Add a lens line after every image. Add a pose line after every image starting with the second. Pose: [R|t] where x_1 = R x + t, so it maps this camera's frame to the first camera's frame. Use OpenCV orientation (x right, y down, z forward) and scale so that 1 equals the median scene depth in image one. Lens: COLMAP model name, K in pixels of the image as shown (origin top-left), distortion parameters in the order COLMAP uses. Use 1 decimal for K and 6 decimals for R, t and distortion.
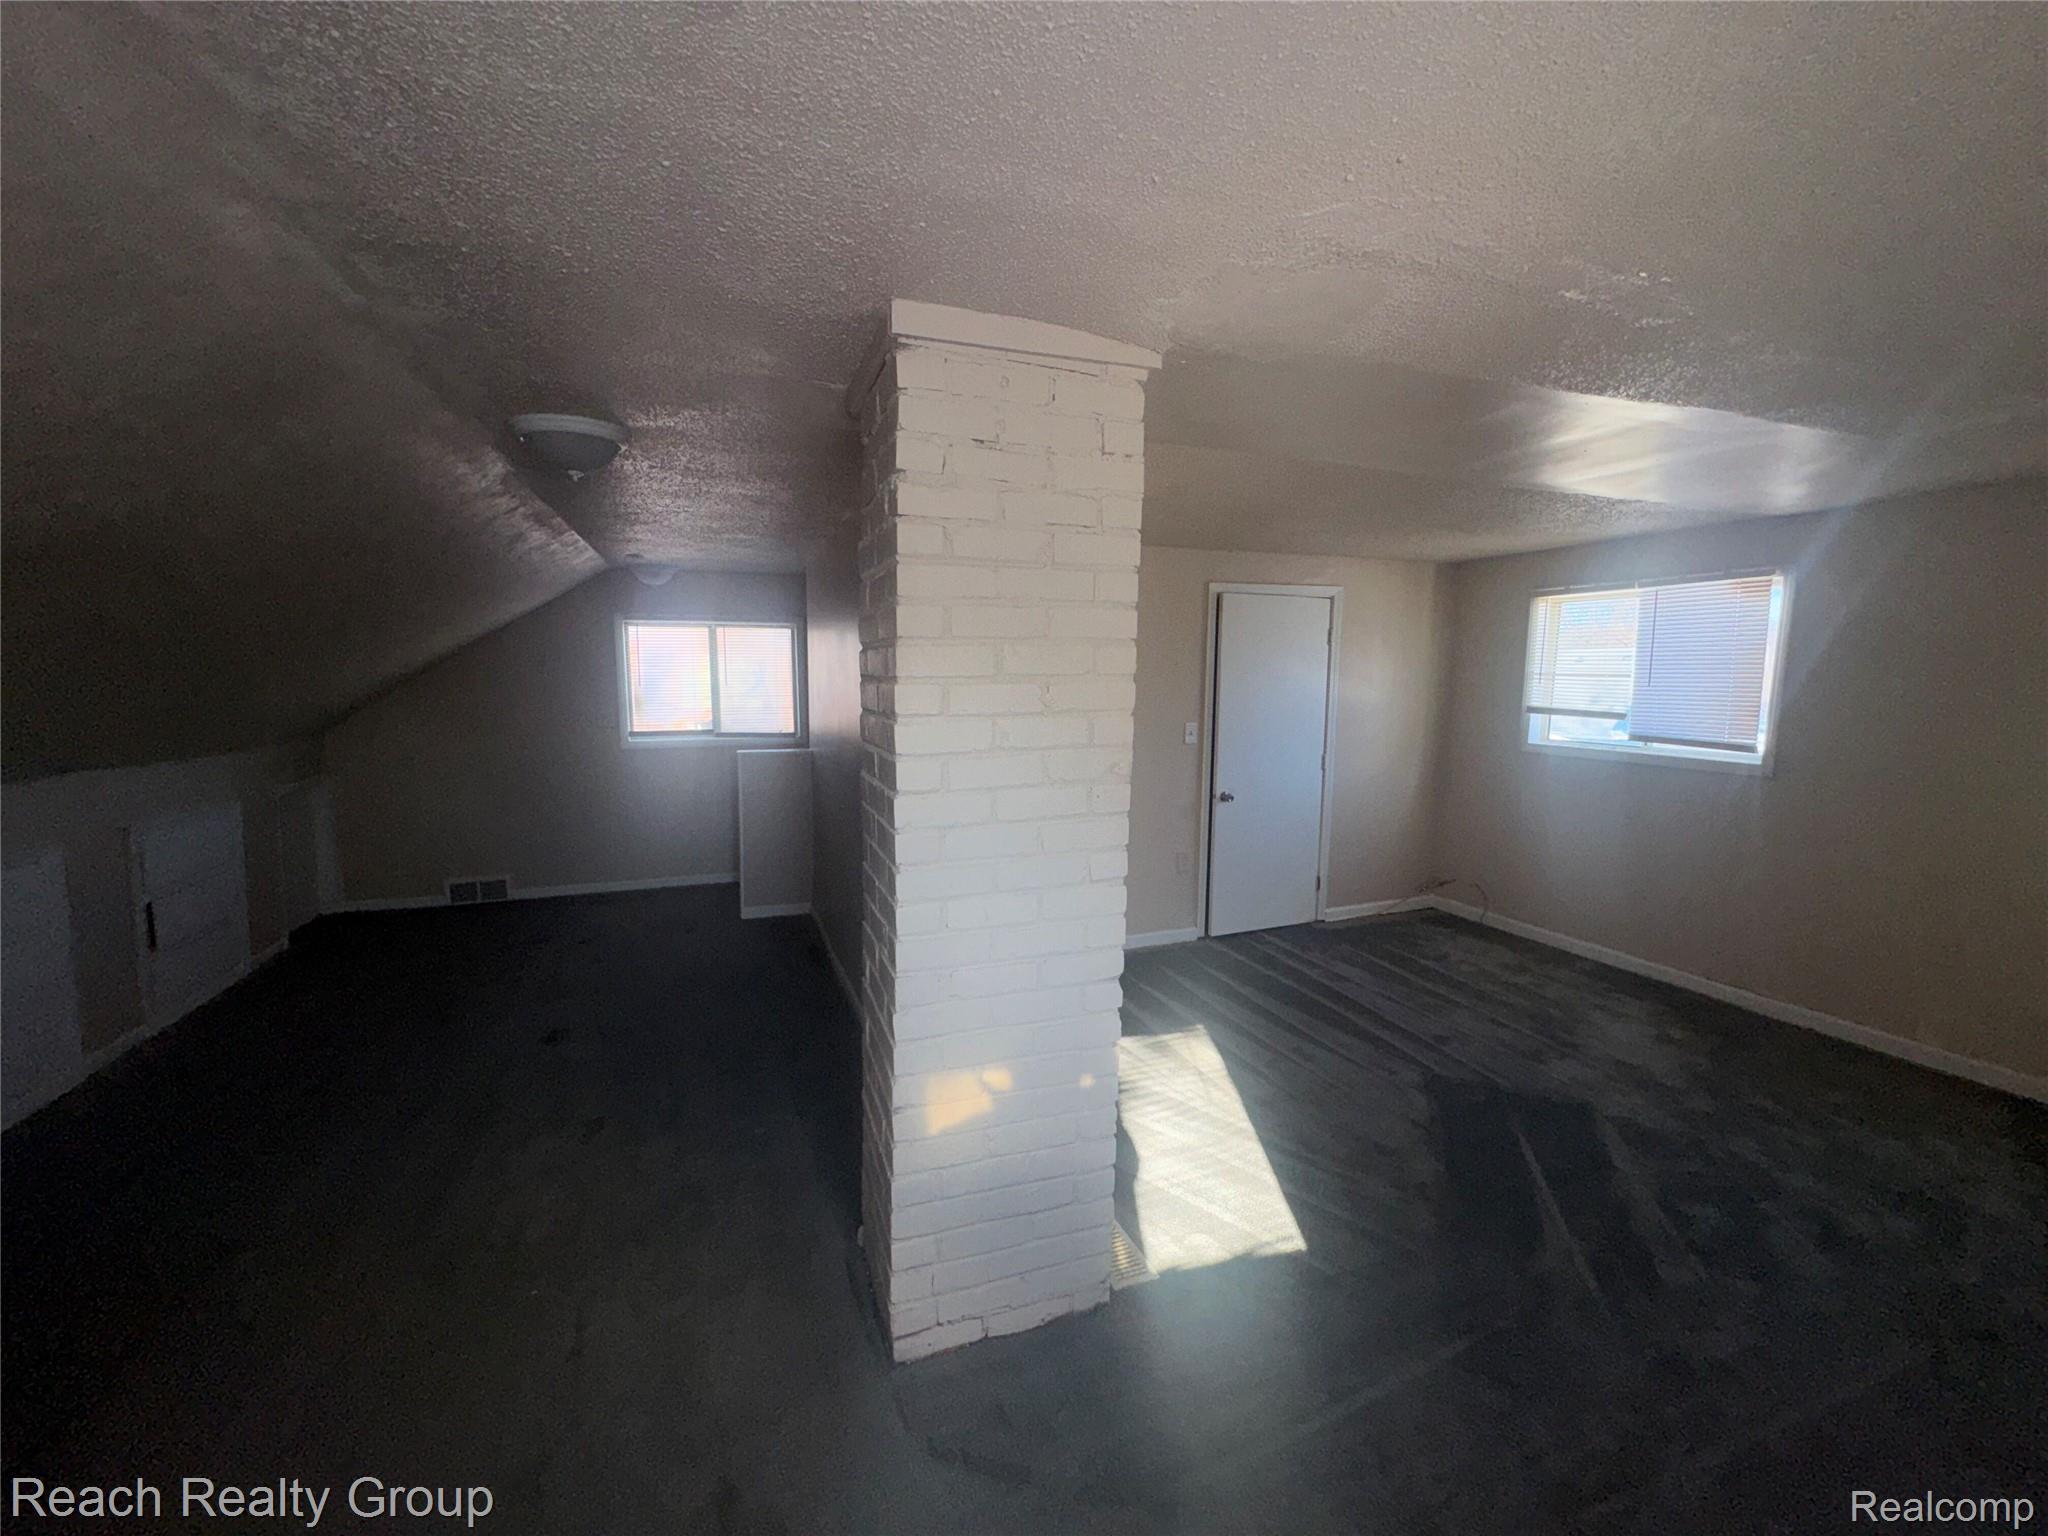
lens RADIAL K [[817.6, 0, 1024.0], [0, 817.6, 768.0], [0, 0, 1]] dist [-0.001997, -0.000069]
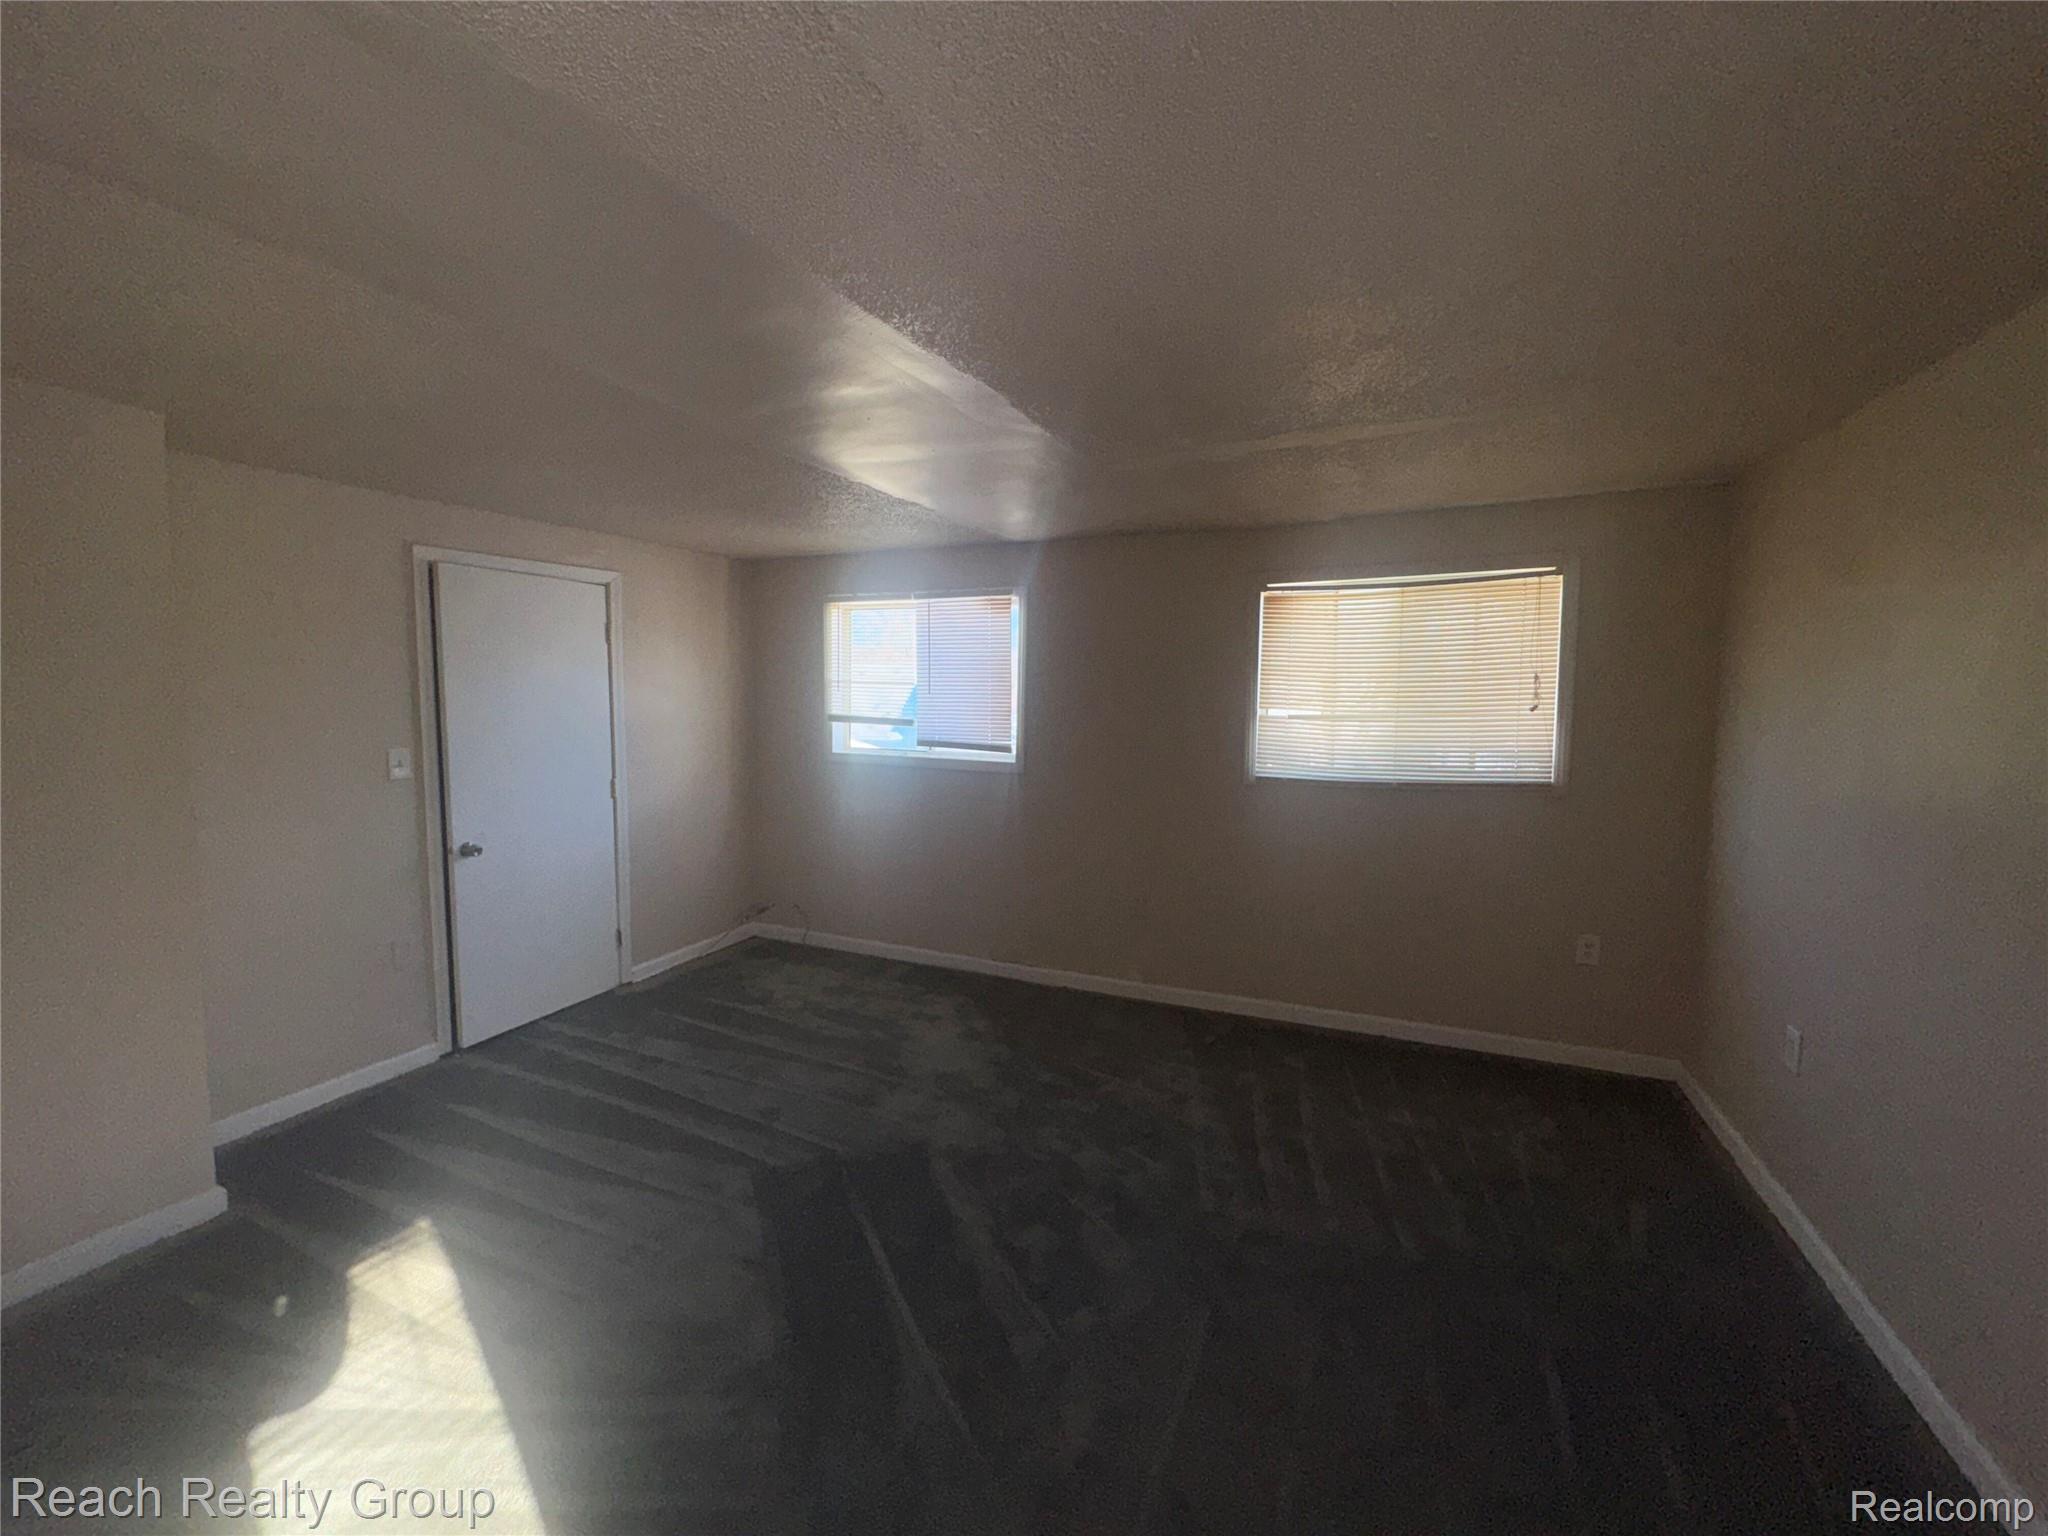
lens RADIAL K [[817.6, 0, 1024.0], [0, 817.6, 768.0], [0, 0, 1]] dist [-0.001997, -0.000069]
pose [[0.705039, -0.065511, 0.706137, 0.099003], [0.073412, 0.997117, 0.019209, -0.015384], [-0.705359, 0.038295, 0.707815, 0.167046]]
